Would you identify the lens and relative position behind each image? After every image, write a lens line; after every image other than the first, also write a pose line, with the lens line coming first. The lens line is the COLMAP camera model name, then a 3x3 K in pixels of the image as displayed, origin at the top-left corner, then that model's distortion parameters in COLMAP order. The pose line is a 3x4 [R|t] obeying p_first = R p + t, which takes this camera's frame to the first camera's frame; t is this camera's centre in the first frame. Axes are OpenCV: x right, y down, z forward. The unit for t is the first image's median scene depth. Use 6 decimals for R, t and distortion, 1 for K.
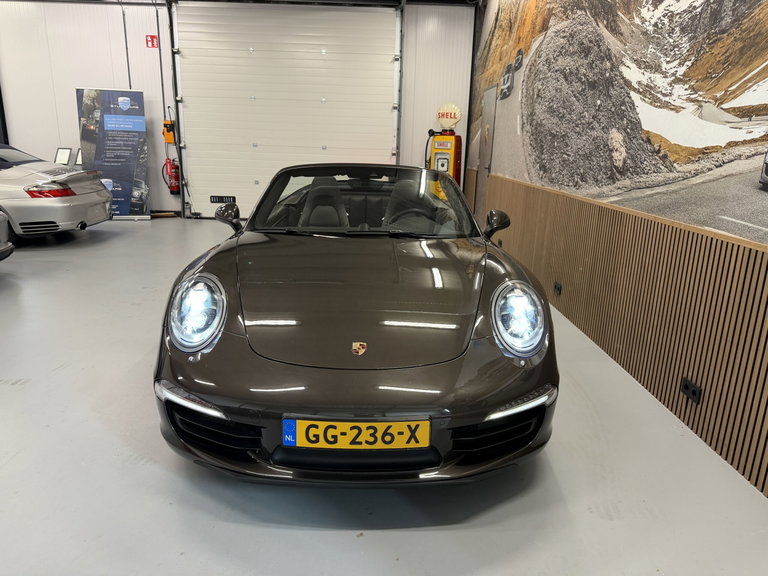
lens RADIAL K [[546.6, 0, 382.1], [0, 546.6, 290.2], [0, 0, 1]] dist [0.004419, 0.006929]
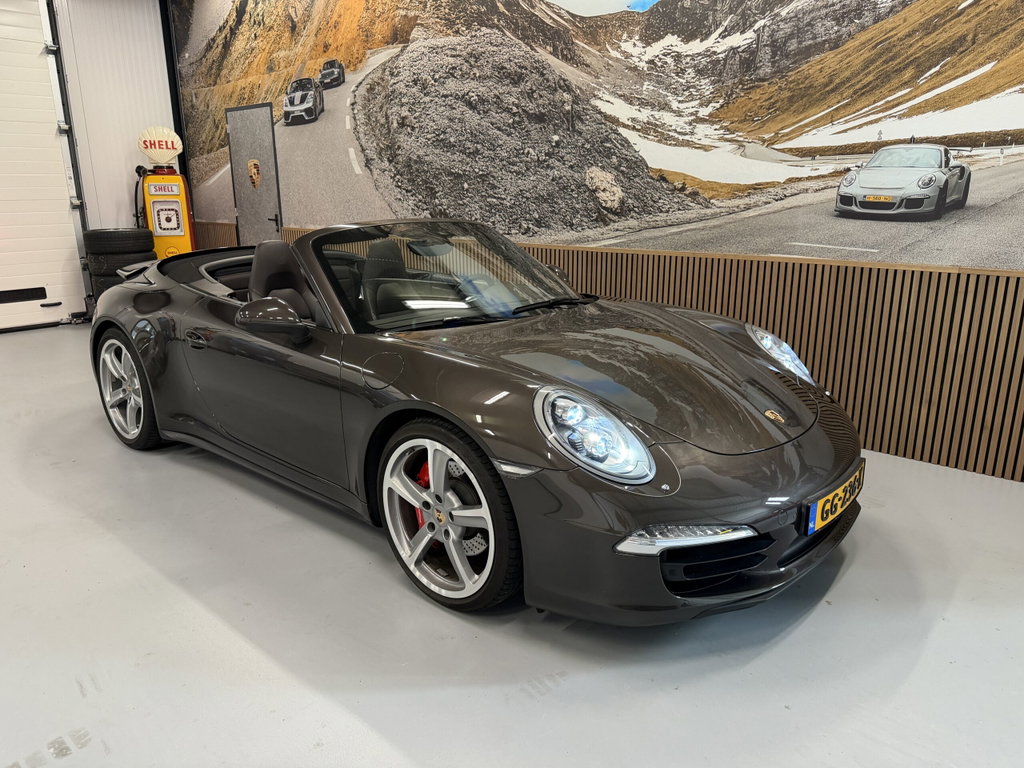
lens RADIAL K [[728.5, 0, 515.9], [0, 728.5, 387.1], [0, 0, 1]] dist [0.076139, -0.112615]
pose [[0.677277, -0.214122, 0.703881, -0.718015], [0.209747, 0.973204, 0.094231, -0.084394], [-0.705197, 0.083816, 0.704040, 0.272891]]
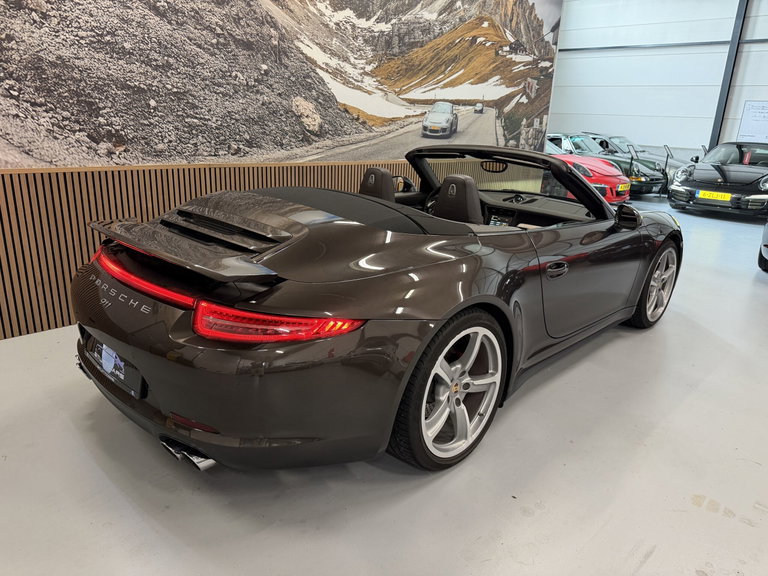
lens RADIAL K [[546.7, 0, 389.4], [0, 546.7, 296.1], [0, 0, 1]] dist [0.049248, -0.063416]
pose [[-0.703179, -0.274211, 0.656009, -0.675625], [0.122648, 0.862030, 0.491794, -0.546494], [-0.700354, 0.426278, -0.572530, 1.944933]]
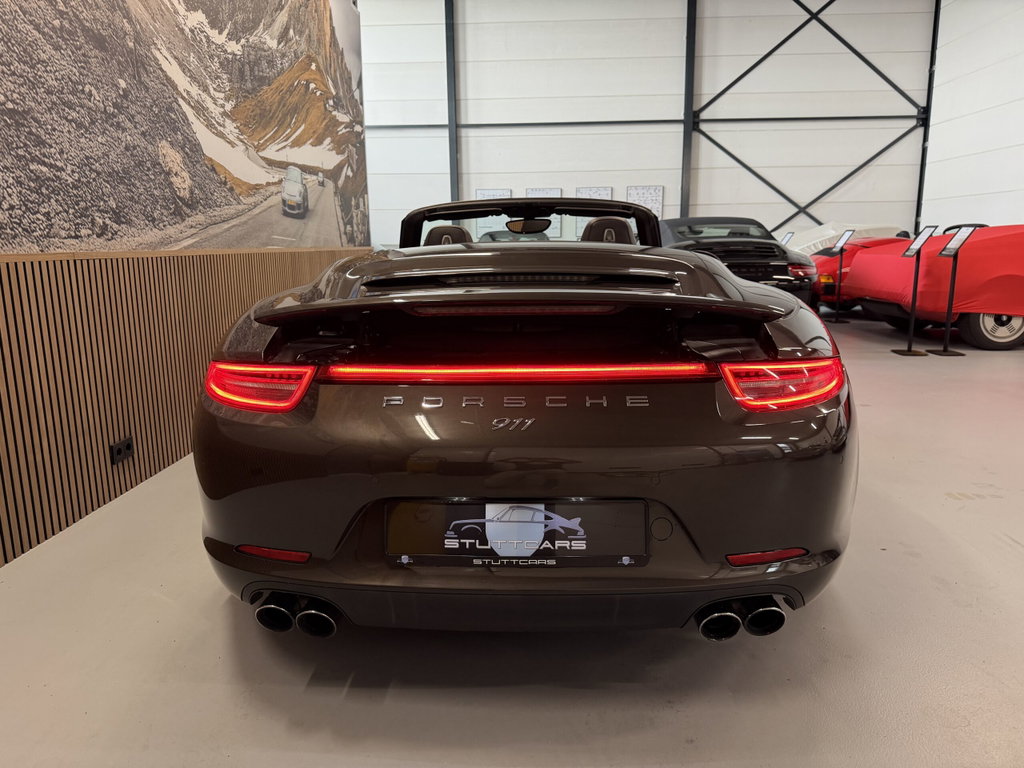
lens RADIAL K [[742.3, 0, 511.5], [0, 742.3, 394.5], [0, 0, 1]] dist [-0.005273, 0.007032]
pose [[-0.997731, -0.027739, 0.061352, -0.084024], [0.002938, 0.892392, 0.451251, -0.486691], [-0.067268, 0.450407, -0.890286, 2.196328]]
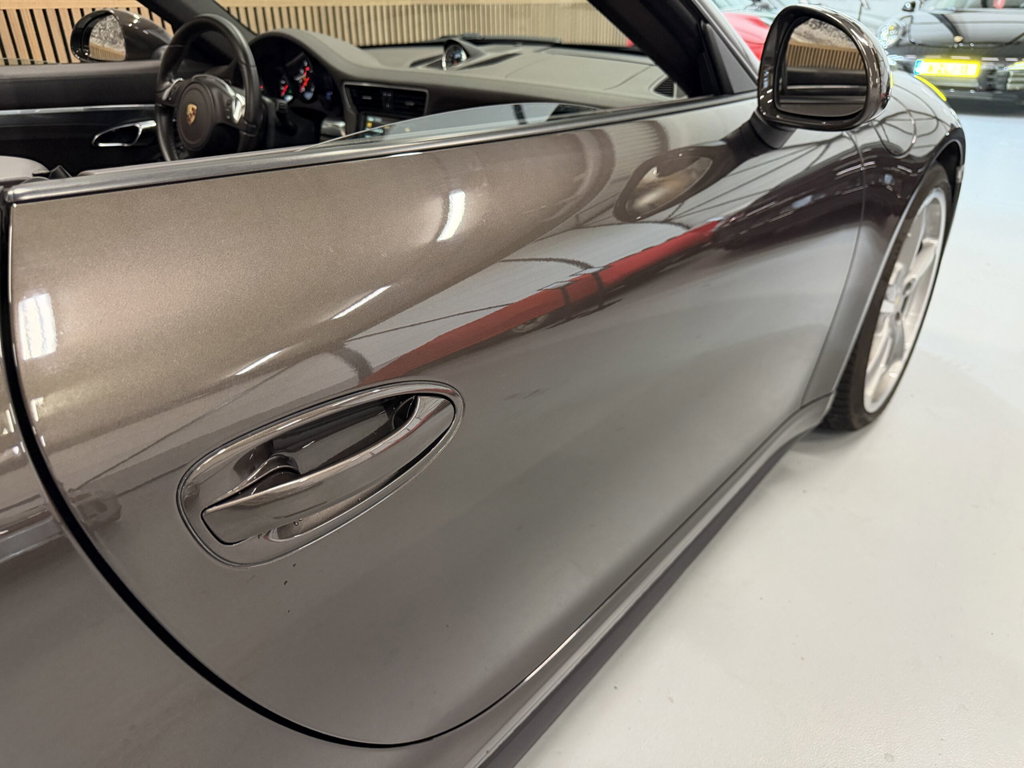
lens RADIAL K [[751.8, 0, 512.5], [0, 751.8, 383.3], [0, 0, 1]] dist [-0.027633, 0.003616]
pose [[-0.754635, -0.315053, 0.575559, -0.412861], [0.163486, 0.759236, 0.629947, -0.249666], [-0.635451, 0.569476, -0.521440, 1.334670]]
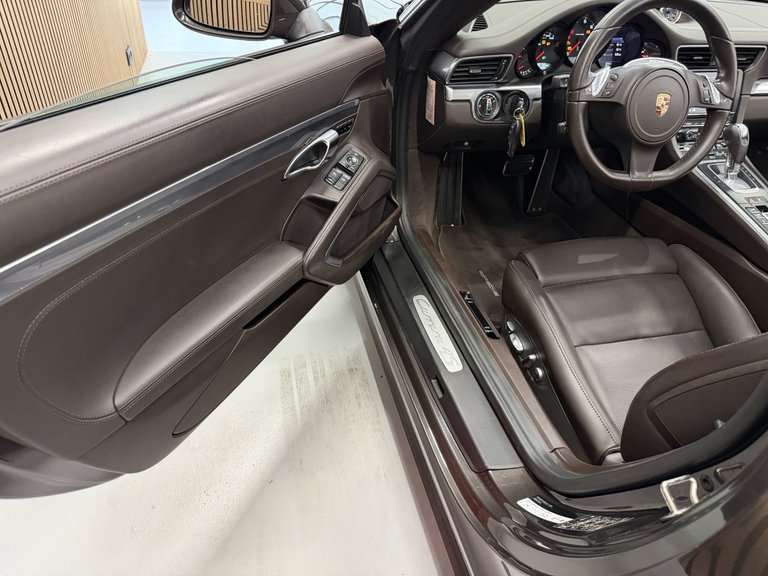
lens RADIAL K [[550.5, 0, 387.5], [0, 550.5, 292.7], [0, 0, 1]] dist [0.003091, -0.009441]
pose [[-0.970570, 0.075812, -0.228576, 0.294151], [-0.131379, 0.628779, 0.766405, -0.269409], [0.201827, 0.773879, -0.600314, 1.363356]]
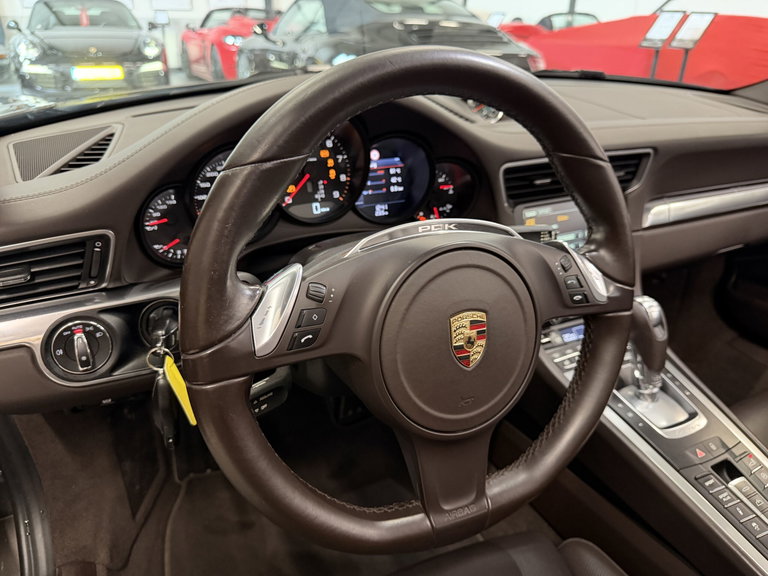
lens RADIAL K [[563.6, 0, 381.2], [0, 563.6, 288.0], [0, 0, 1]] dist [0.000269, -0.008189]
pose [[-0.906559, 0.146865, -0.395704, 0.123681], [-0.144368, 0.773072, 0.617671, -0.195552], [0.396622, 0.617082, -0.679633, 1.189694]]
